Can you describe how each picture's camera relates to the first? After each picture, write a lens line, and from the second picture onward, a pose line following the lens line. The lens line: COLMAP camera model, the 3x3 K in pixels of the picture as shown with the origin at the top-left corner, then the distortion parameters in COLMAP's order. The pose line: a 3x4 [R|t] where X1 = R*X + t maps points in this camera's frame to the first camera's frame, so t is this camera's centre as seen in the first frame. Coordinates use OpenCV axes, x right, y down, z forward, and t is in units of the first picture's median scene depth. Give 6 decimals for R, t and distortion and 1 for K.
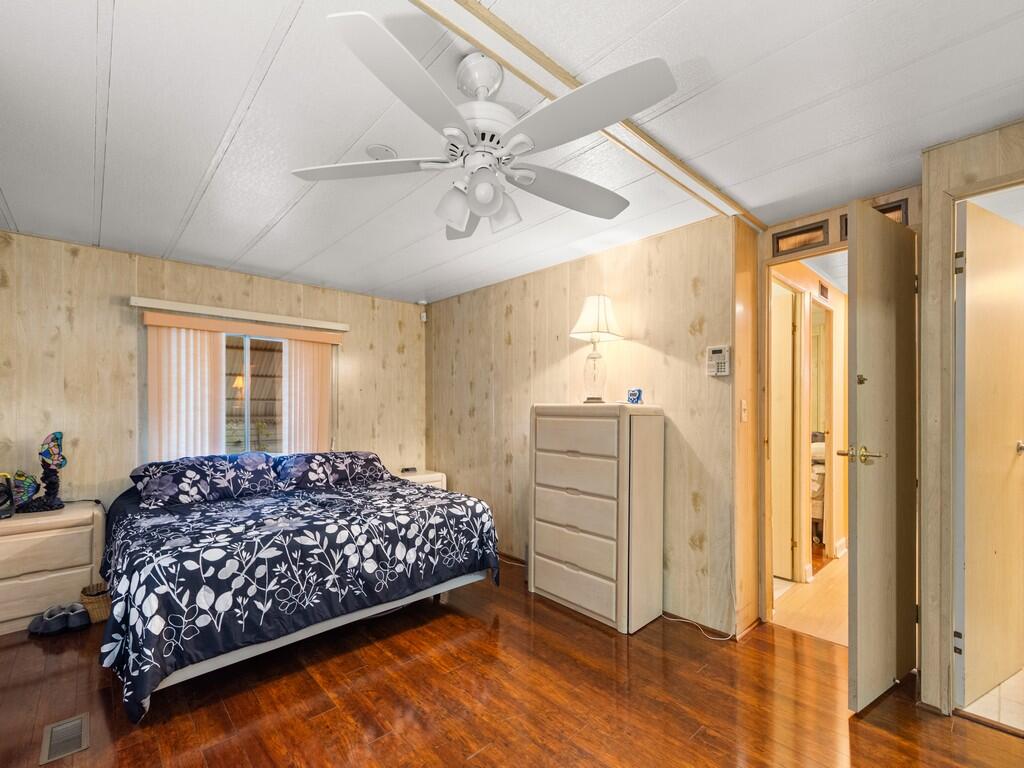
lens RADIAL K [[450.0, 0, 512.0], [0, 450.0, 384.0], [0, 0, 1]] dist [-0.002379, -0.000281]
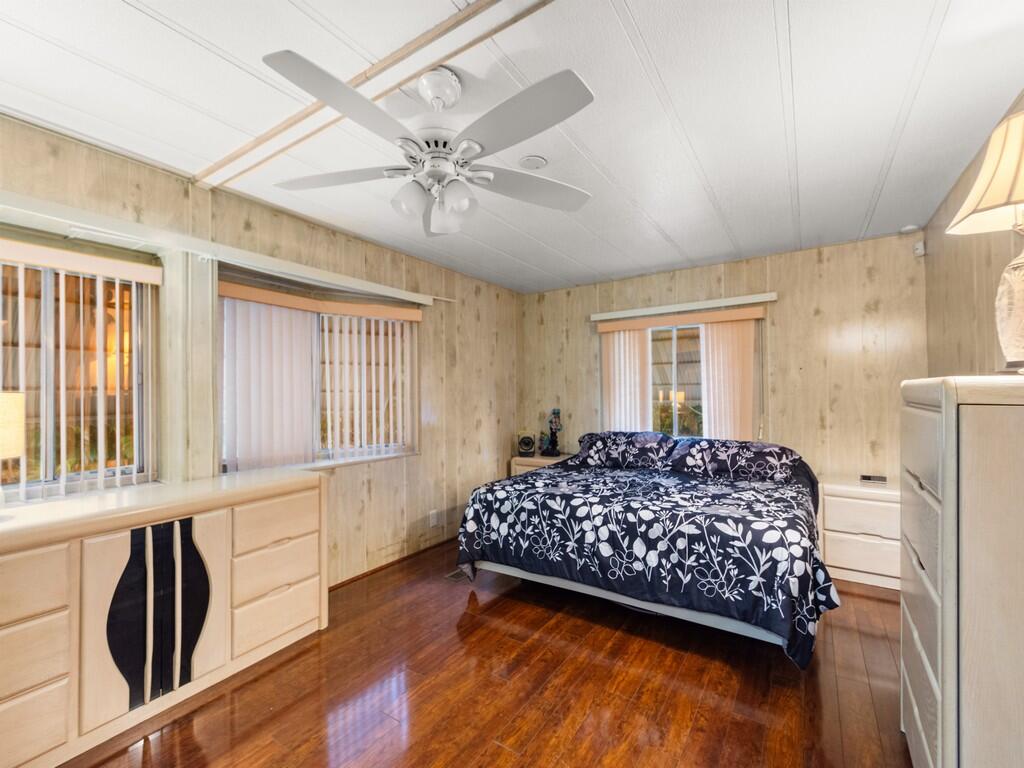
lens RADIAL K [[442.5, 0, 512.0], [0, 442.5, 384.0], [0, 0, 1]] dist [-0.001197, -0.000253]
pose [[0.228979, -0.028457, -0.973015, 0.457844], [0.063485, 0.997881, -0.014244, 0.027350], [0.971359, -0.058510, 0.230300, 0.442114]]
